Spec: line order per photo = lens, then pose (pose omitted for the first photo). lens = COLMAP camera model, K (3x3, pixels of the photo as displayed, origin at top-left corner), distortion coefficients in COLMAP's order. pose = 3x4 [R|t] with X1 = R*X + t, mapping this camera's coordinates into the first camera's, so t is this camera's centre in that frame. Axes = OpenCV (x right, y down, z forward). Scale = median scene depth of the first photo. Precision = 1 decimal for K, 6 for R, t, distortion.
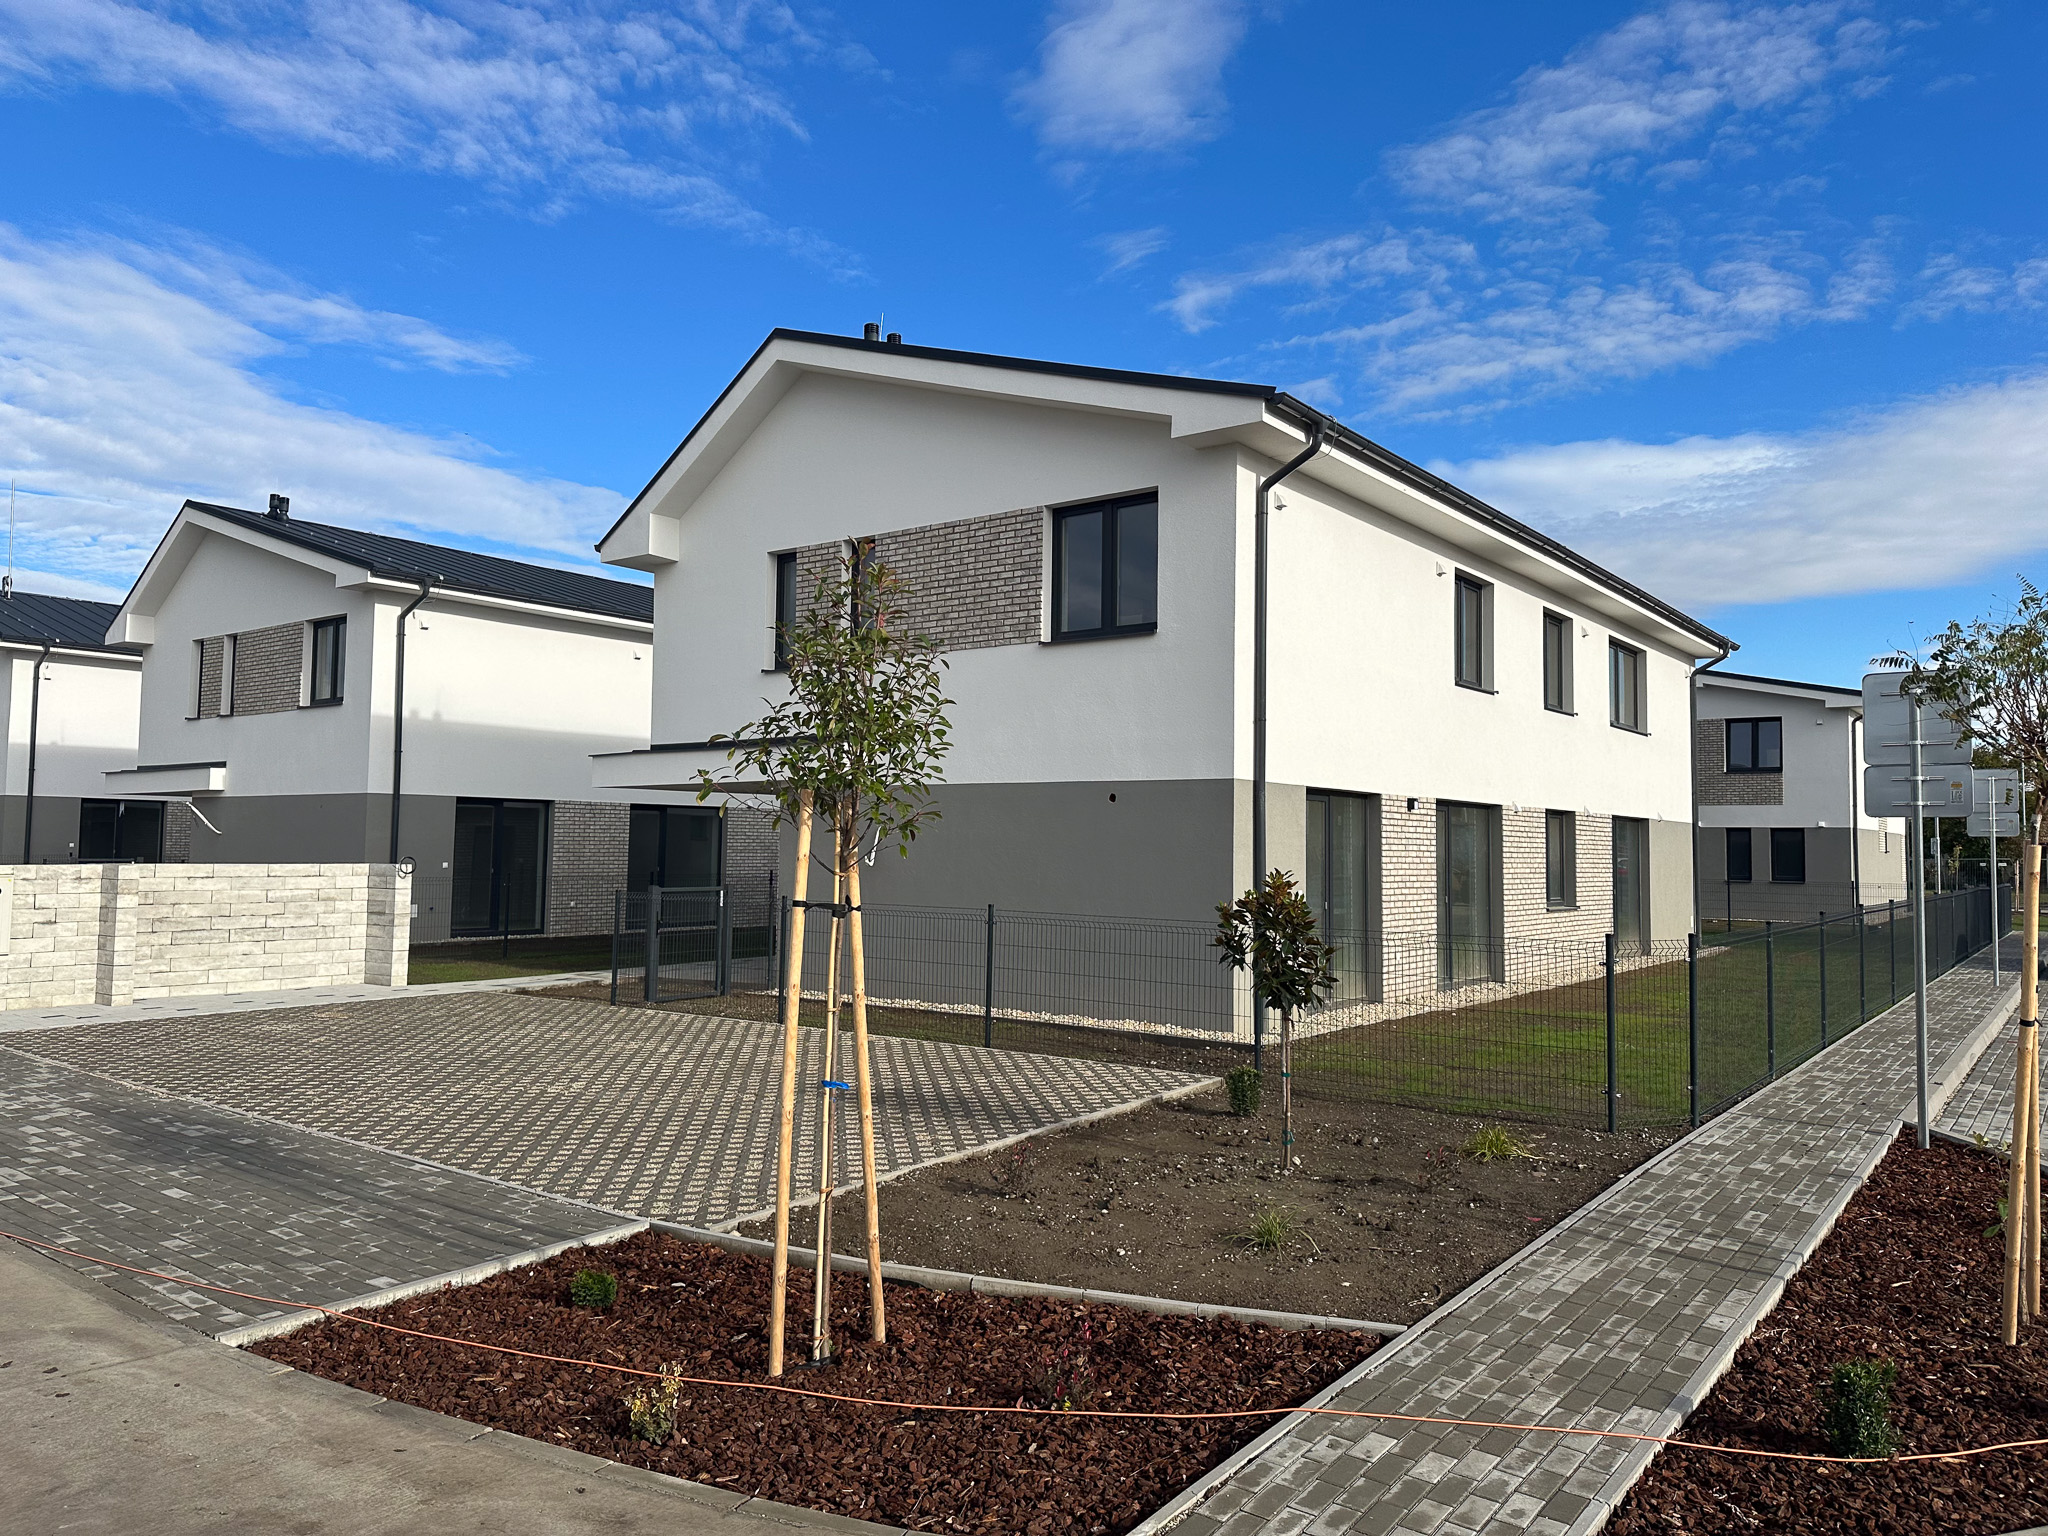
lens RADIAL K [[1406.1, 0, 1024.0], [0, 1406.1, 768.0], [0, 0, 1]] dist [0.140184, -0.201844]
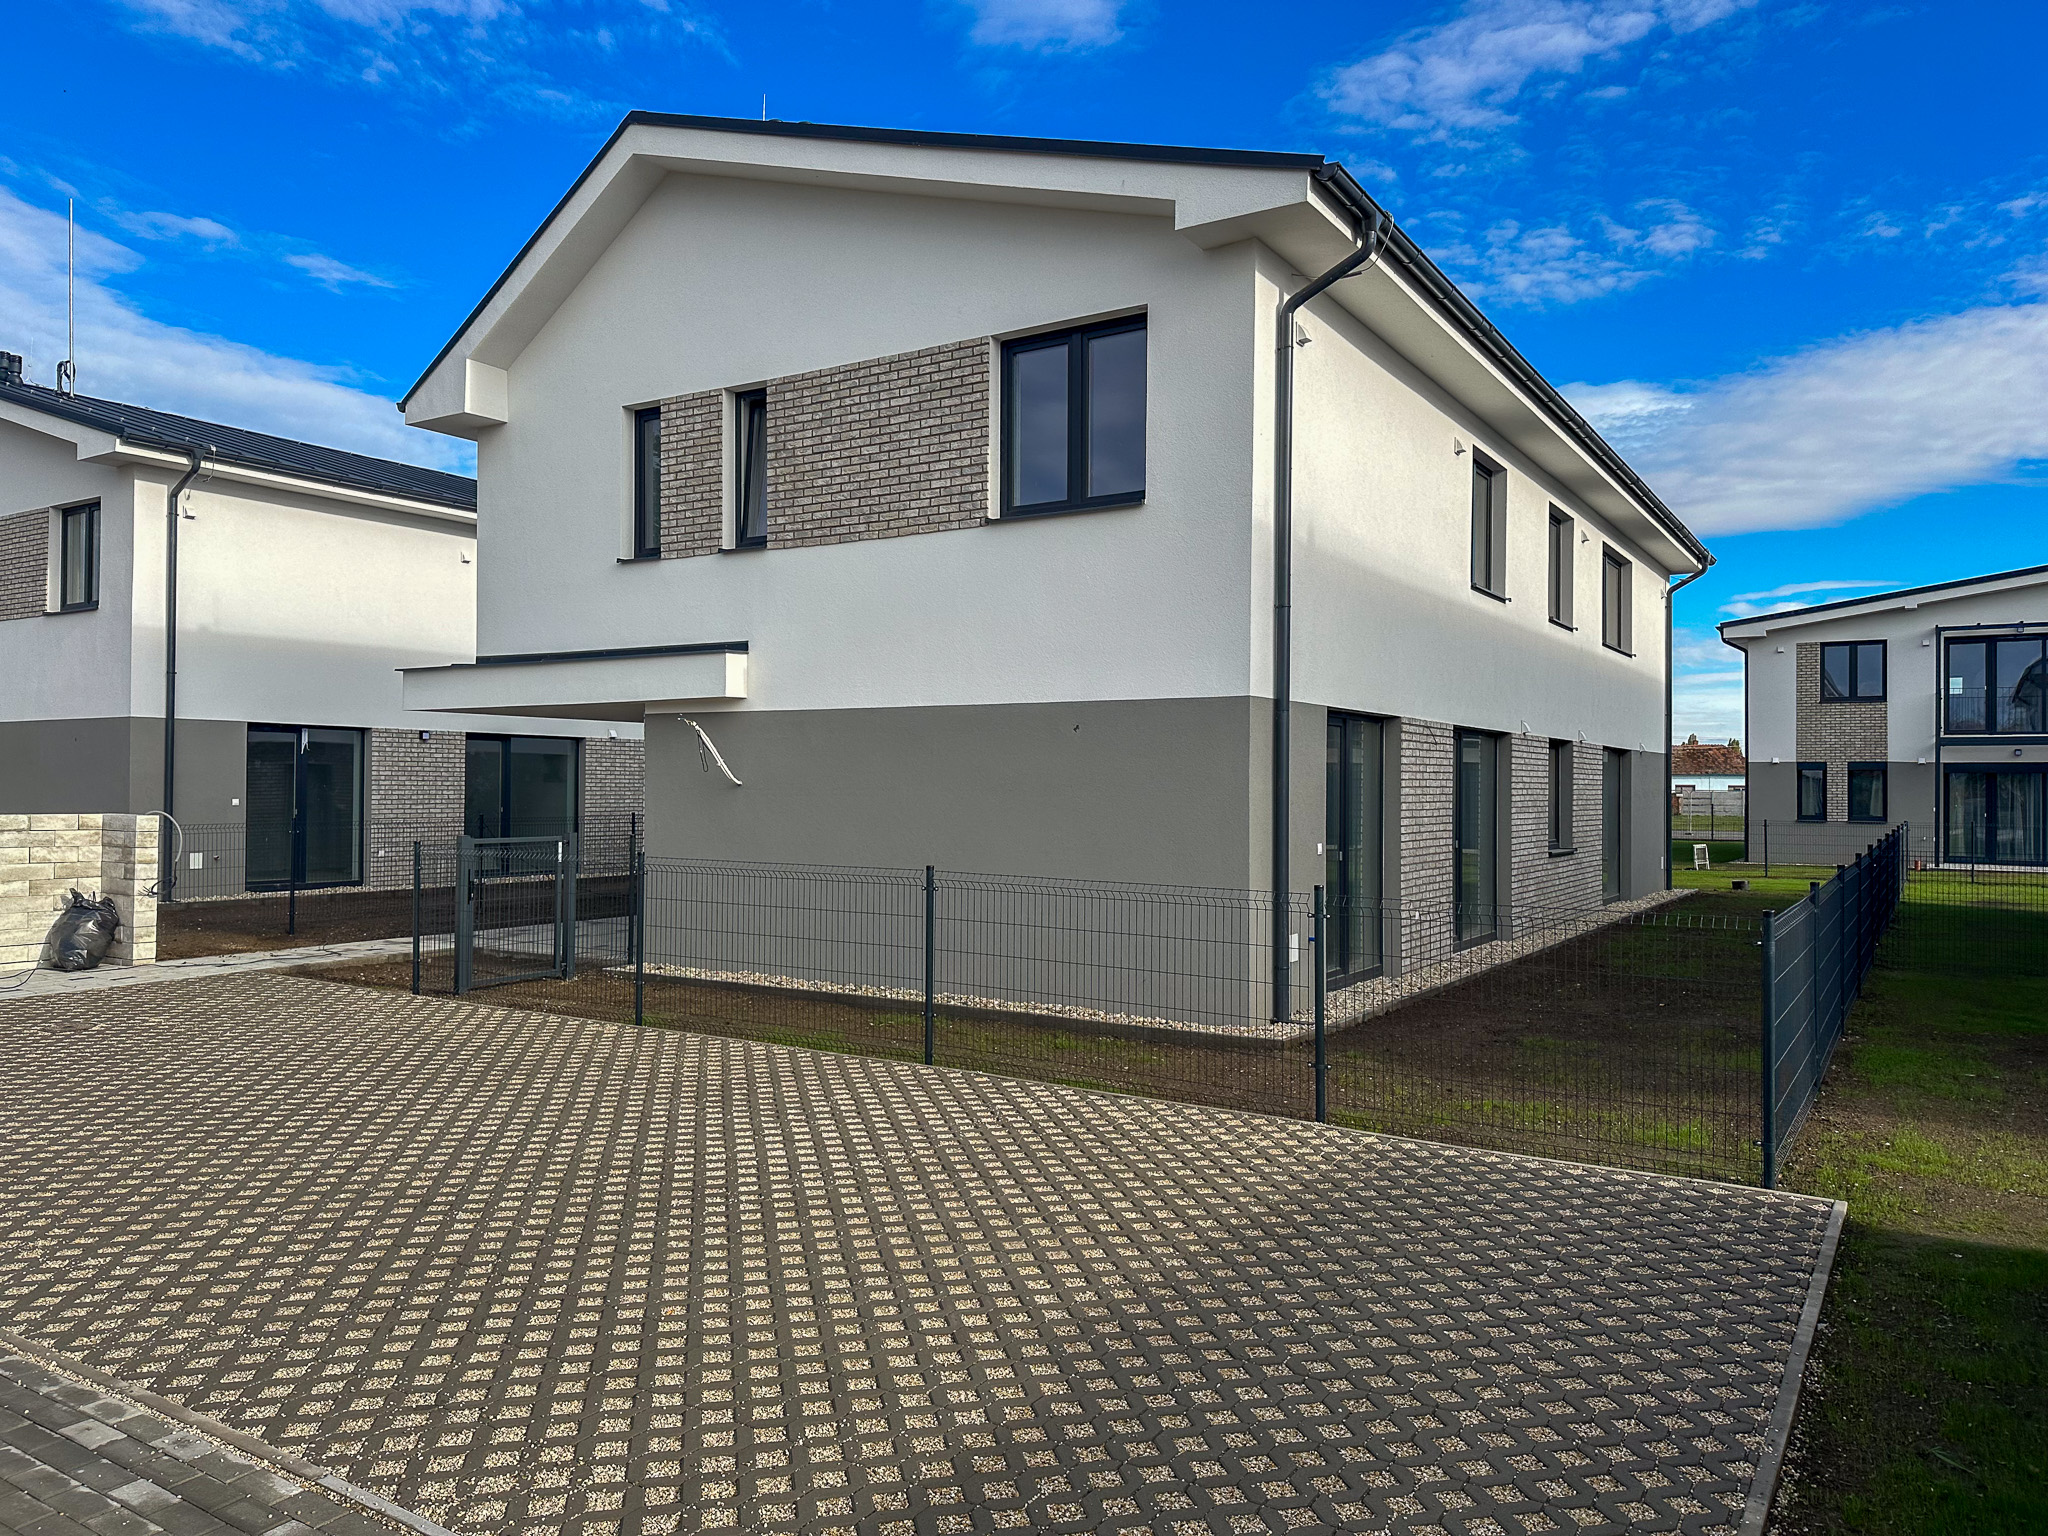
lens RADIAL K [[1406.1, 0, 1024.0], [0, 1406.1, 768.0], [0, 0, 1]] dist [0.140184, -0.201844]
pose [[0.996905, 0.001536, 0.078597, -0.026416], [-0.004685, 0.999193, 0.039894, 0.014356], [-0.078473, -0.040139, 0.996108, 0.218660]]
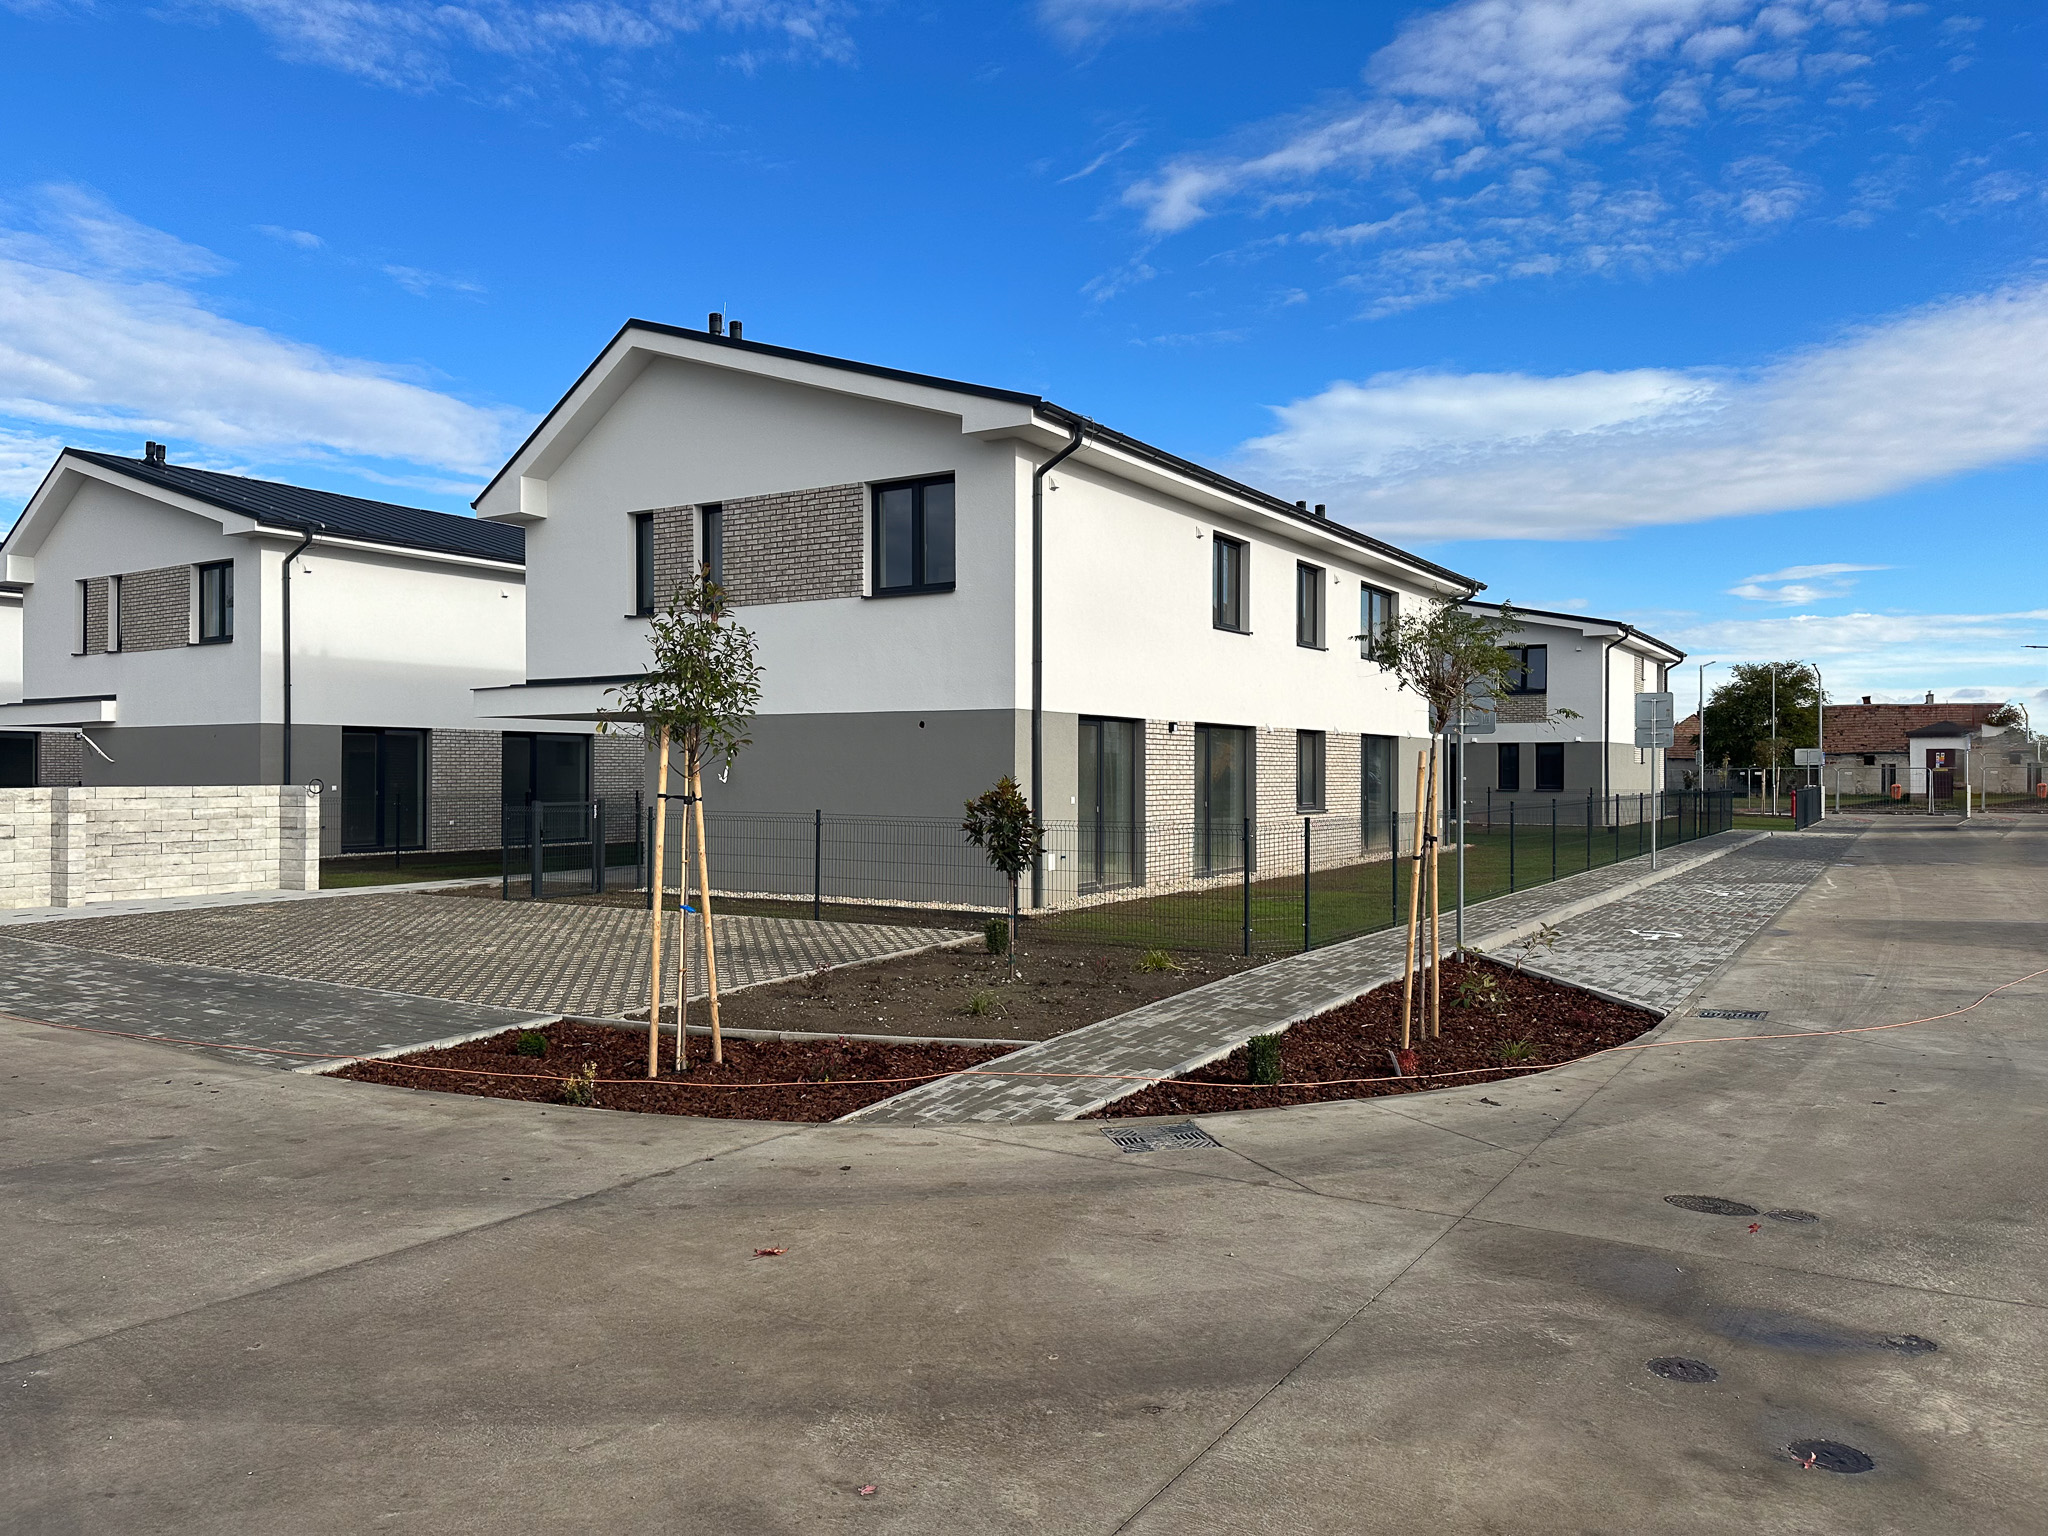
lens RADIAL K [[1406.1, 0, 1024.0], [0, 1406.1, 768.0], [0, 0, 1]] dist [0.140184, -0.201844]
pose [[0.995754, -0.011600, 0.091323, 0.035353], [0.006608, 0.998477, 0.054772, -0.007008], [-0.091820, -0.053936, 0.994314, -0.216239]]
